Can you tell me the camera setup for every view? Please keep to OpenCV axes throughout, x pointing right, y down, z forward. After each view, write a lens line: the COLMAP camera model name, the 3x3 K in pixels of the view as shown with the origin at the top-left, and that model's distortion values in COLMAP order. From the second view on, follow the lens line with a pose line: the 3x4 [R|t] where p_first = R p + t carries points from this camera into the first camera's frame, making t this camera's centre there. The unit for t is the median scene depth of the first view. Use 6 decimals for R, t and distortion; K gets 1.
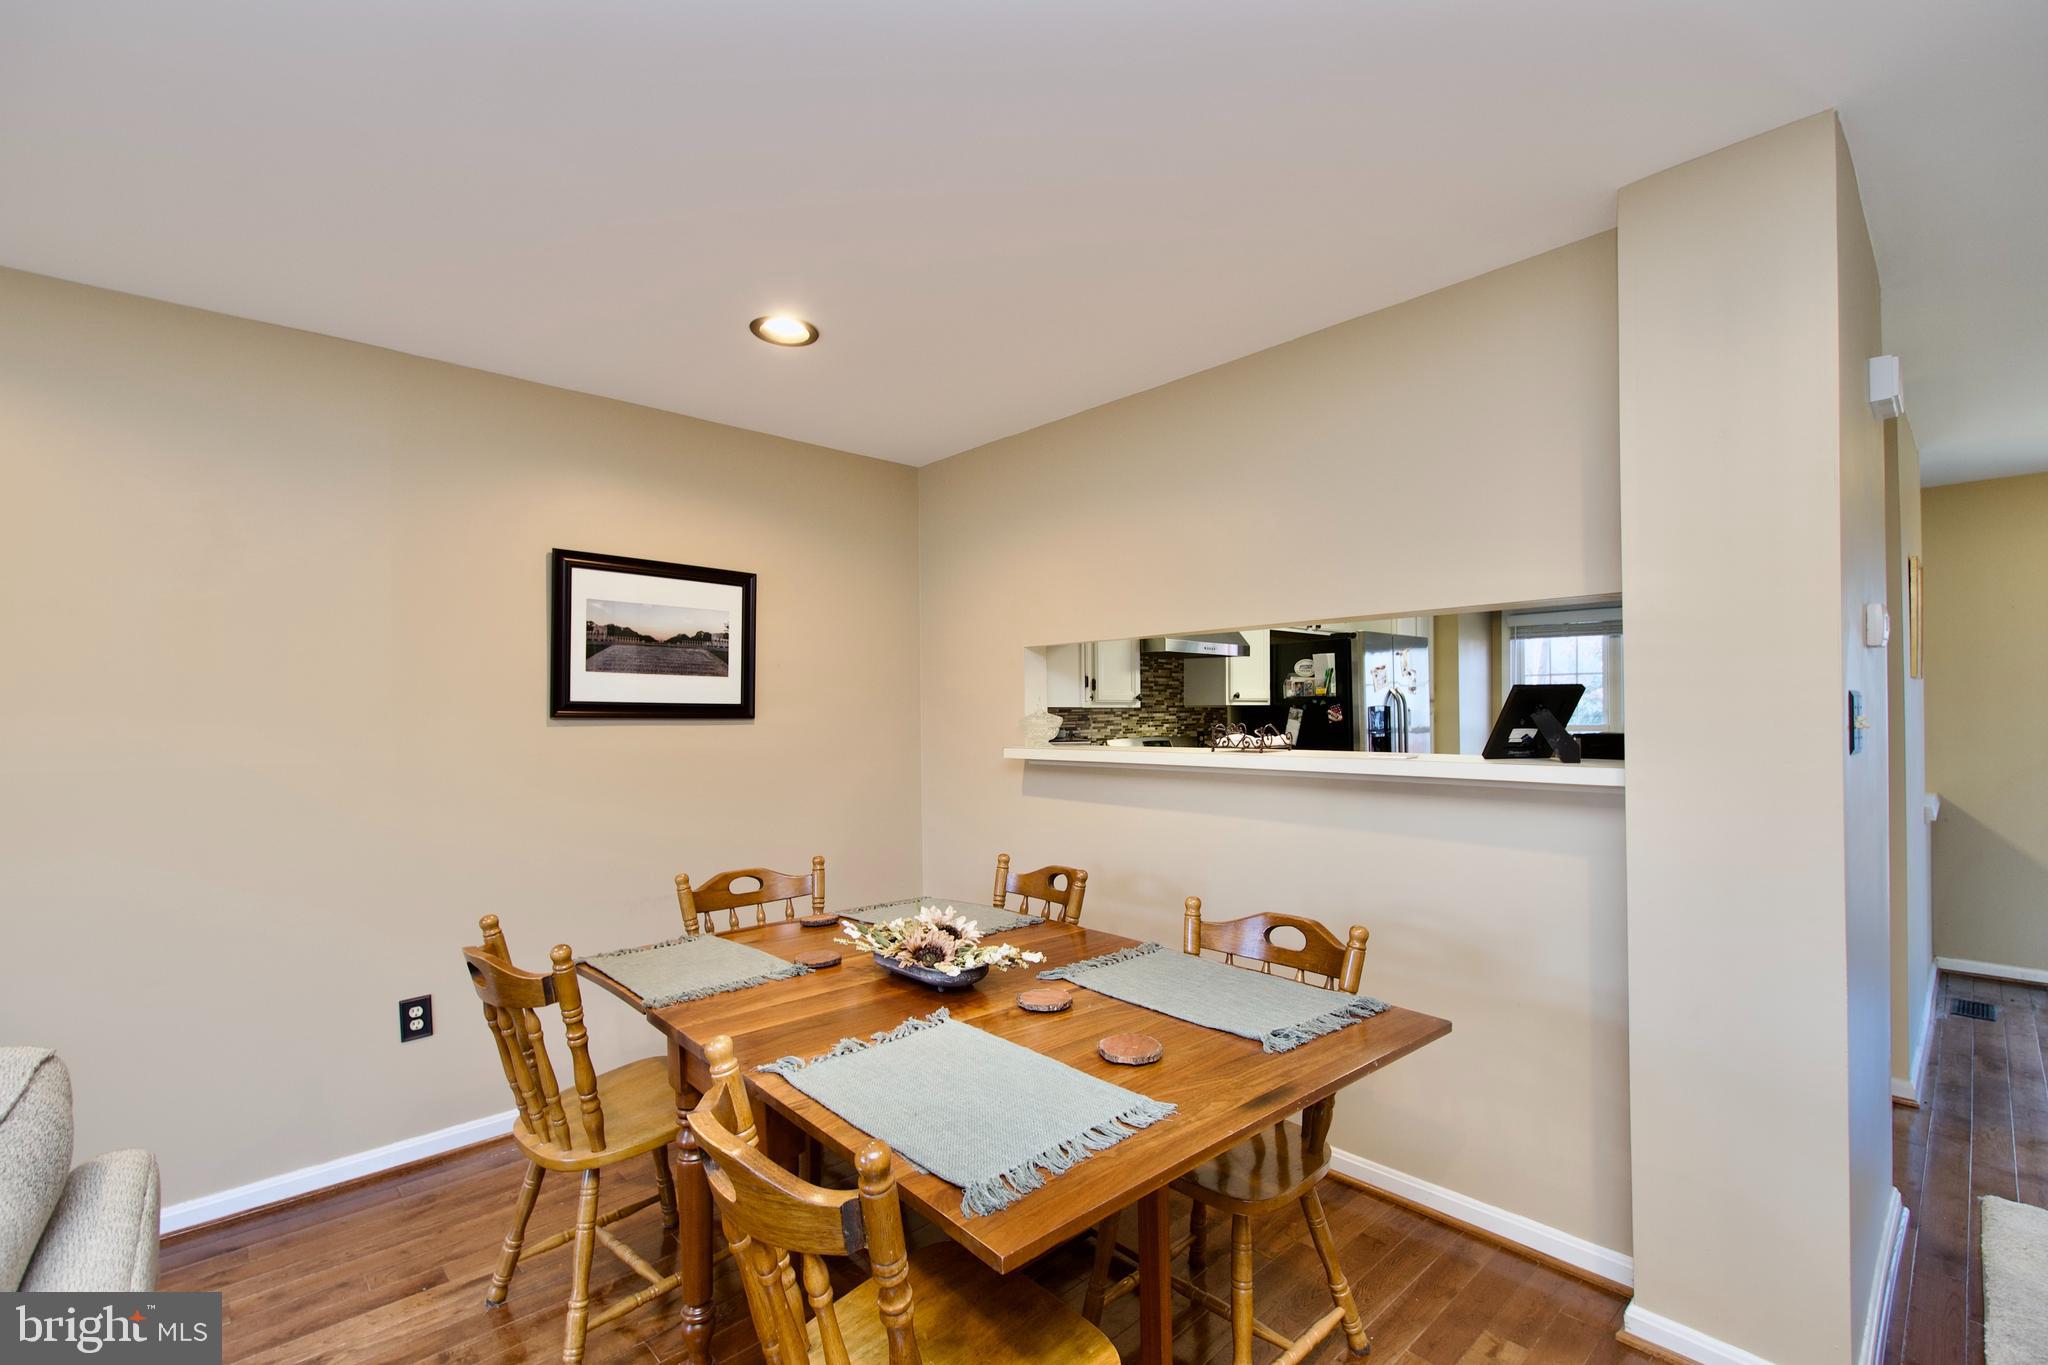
lens RADIAL K [[894.6, 0, 1041.6], [0, 894.6, 710.5], [0, 0, 1]] dist [0.018153, -0.011219]
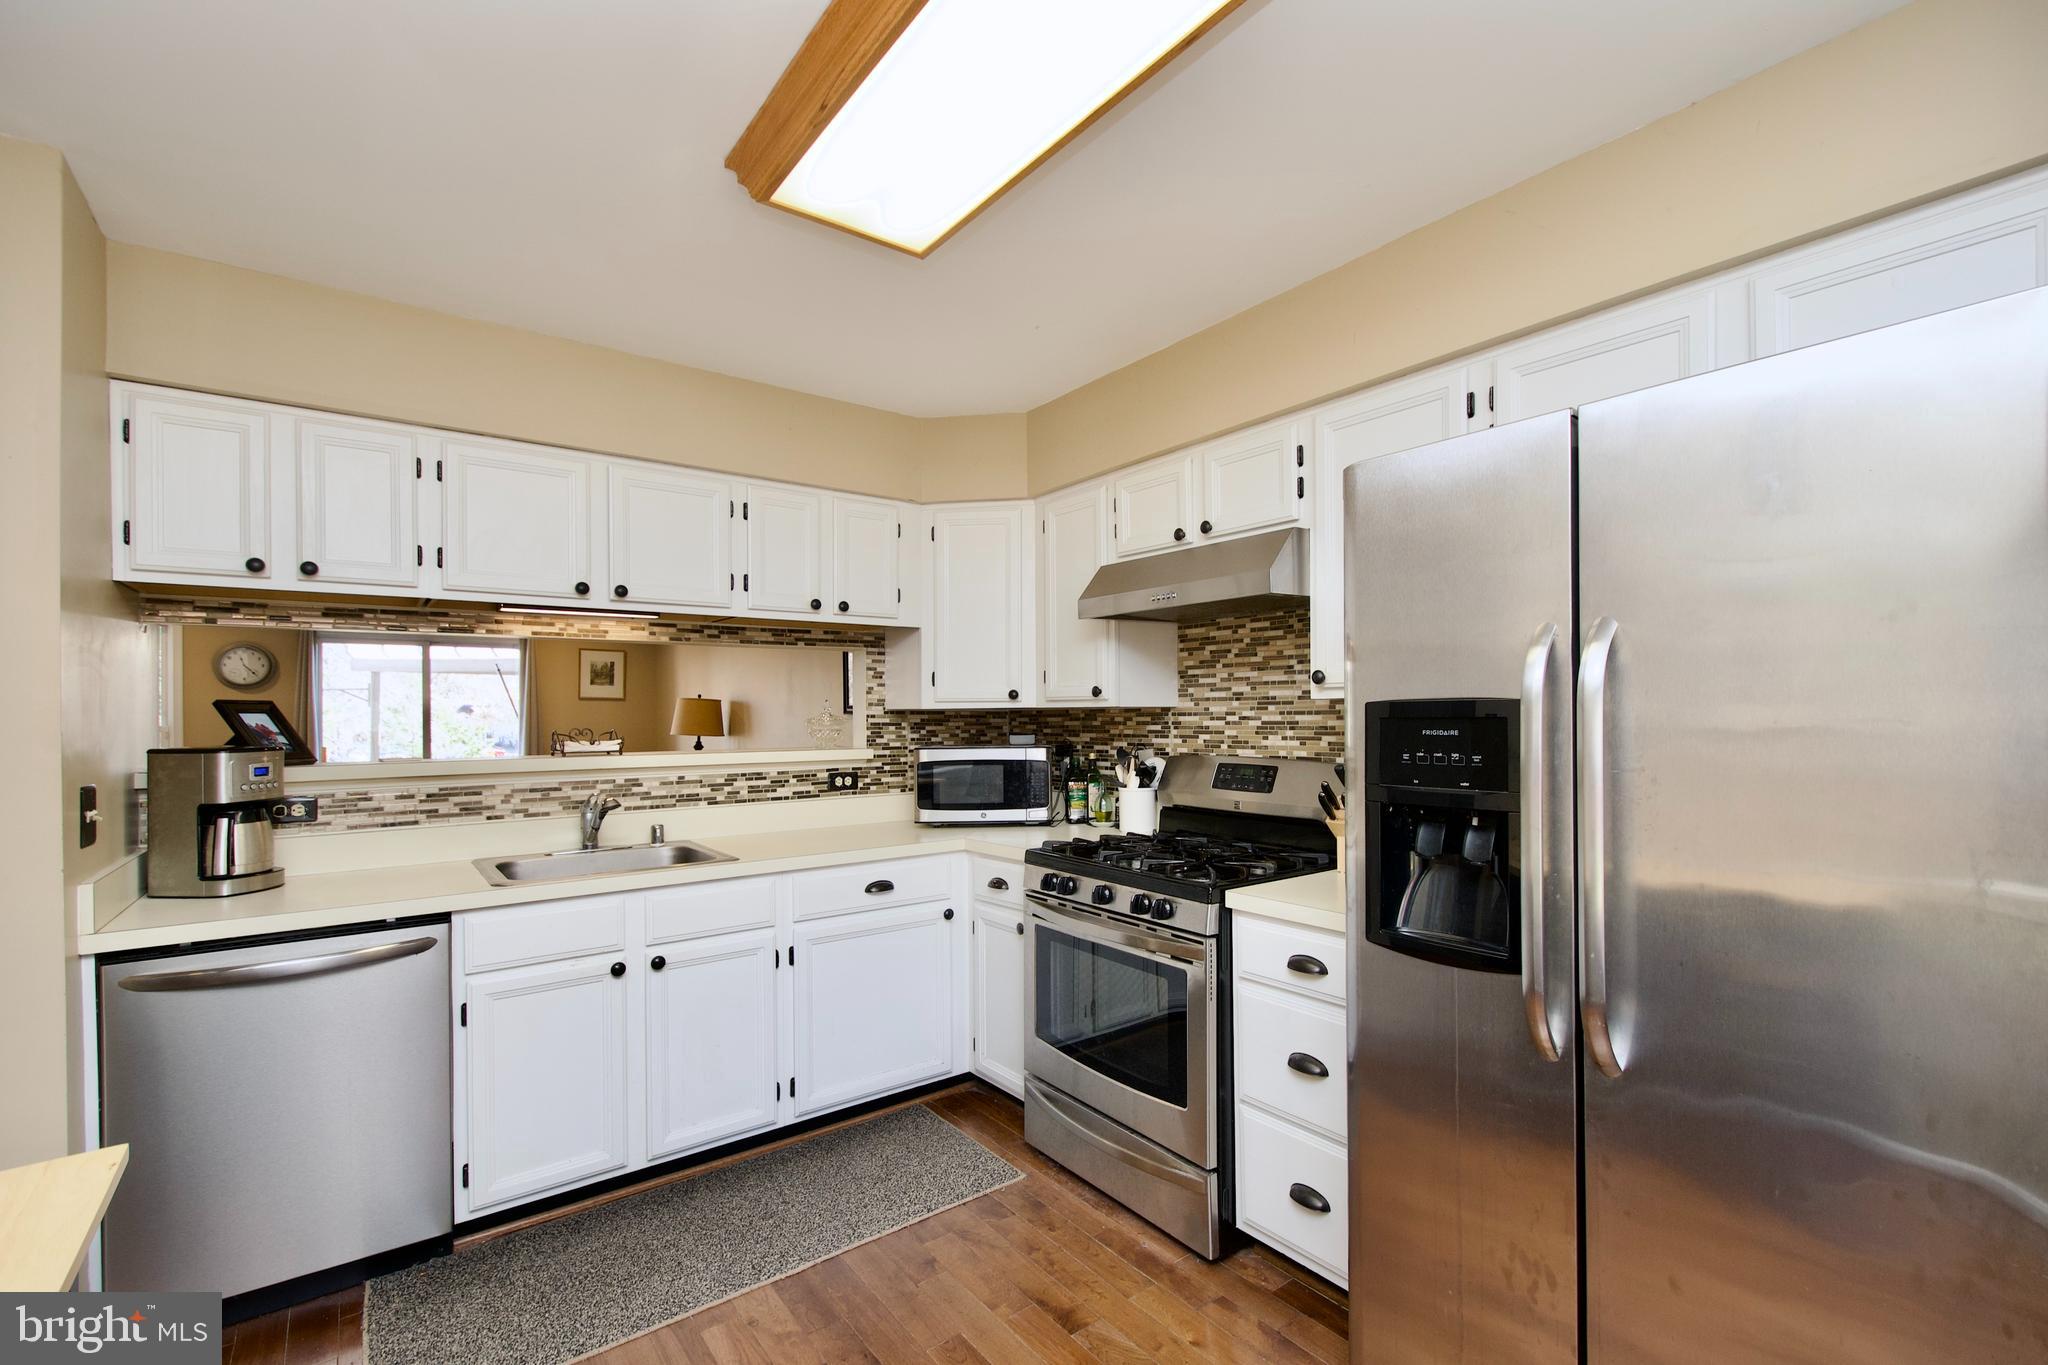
lens RADIAL K [[896.5, 0, 1040.6], [0, 896.5, 712.3], [0, 0, 1]] dist [0.007905, -0.005619]
pose [[-0.113027, 0.009409, -0.993547, 1.055850], [0.010135, 0.999914, 0.008316, -0.007379], [0.993540, -0.009129, -0.113112, 1.418073]]
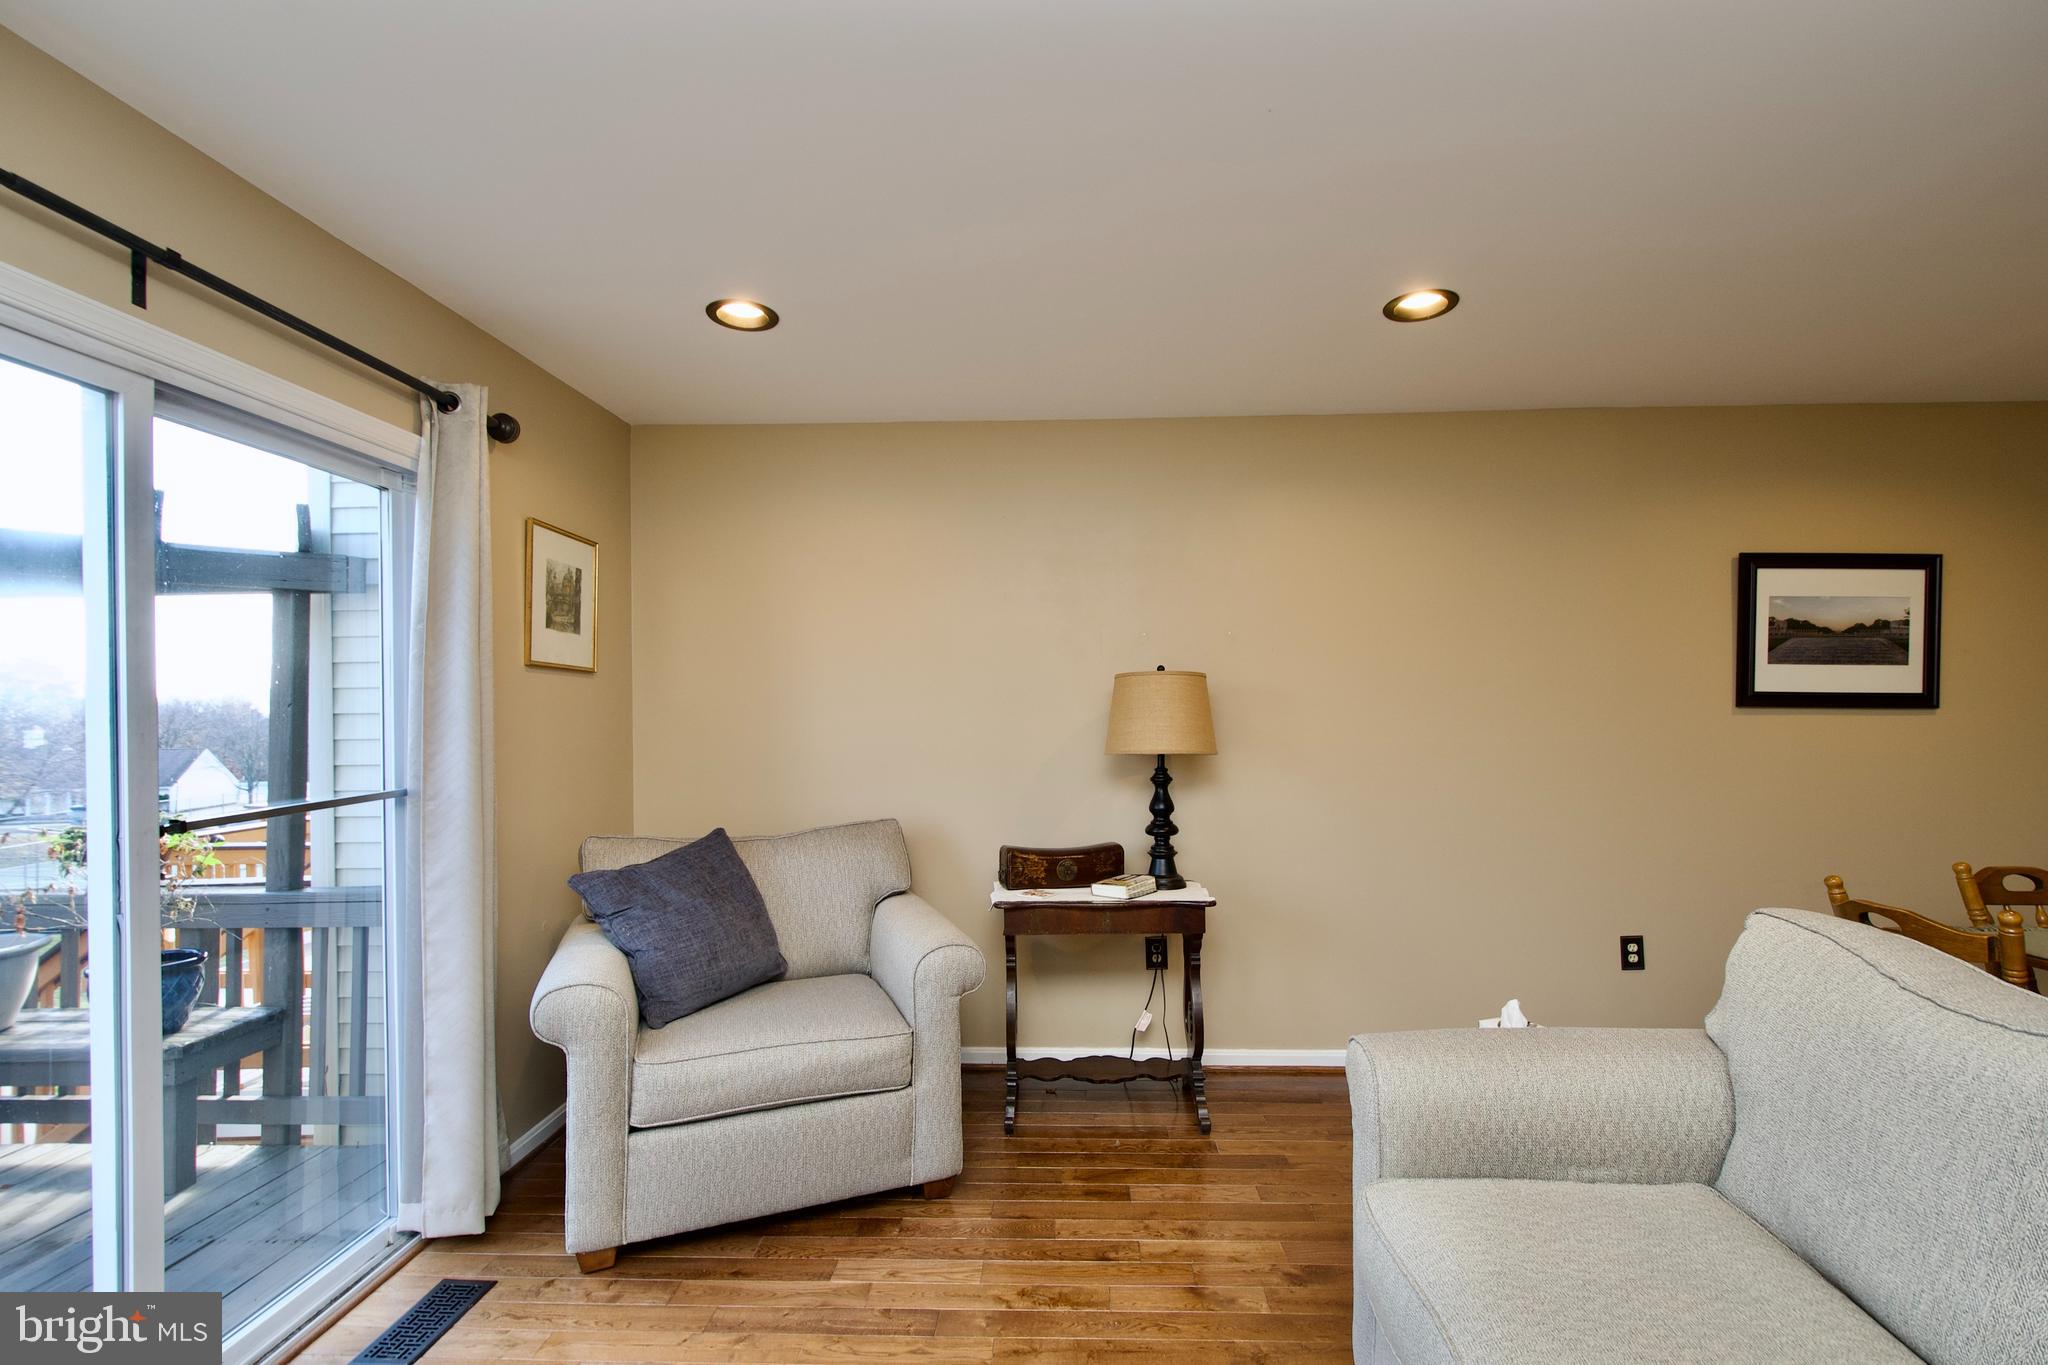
lens RADIAL K [[894.6, 0, 1041.6], [0, 894.6, 710.5], [0, 0, 1]] dist [0.018153, -0.011219]
pose [[0.694759, 0.004396, -0.719229, -0.306555], [0.003914, 0.999943, 0.009892, -0.001883], [0.719232, -0.009688, 0.694703, -0.344744]]
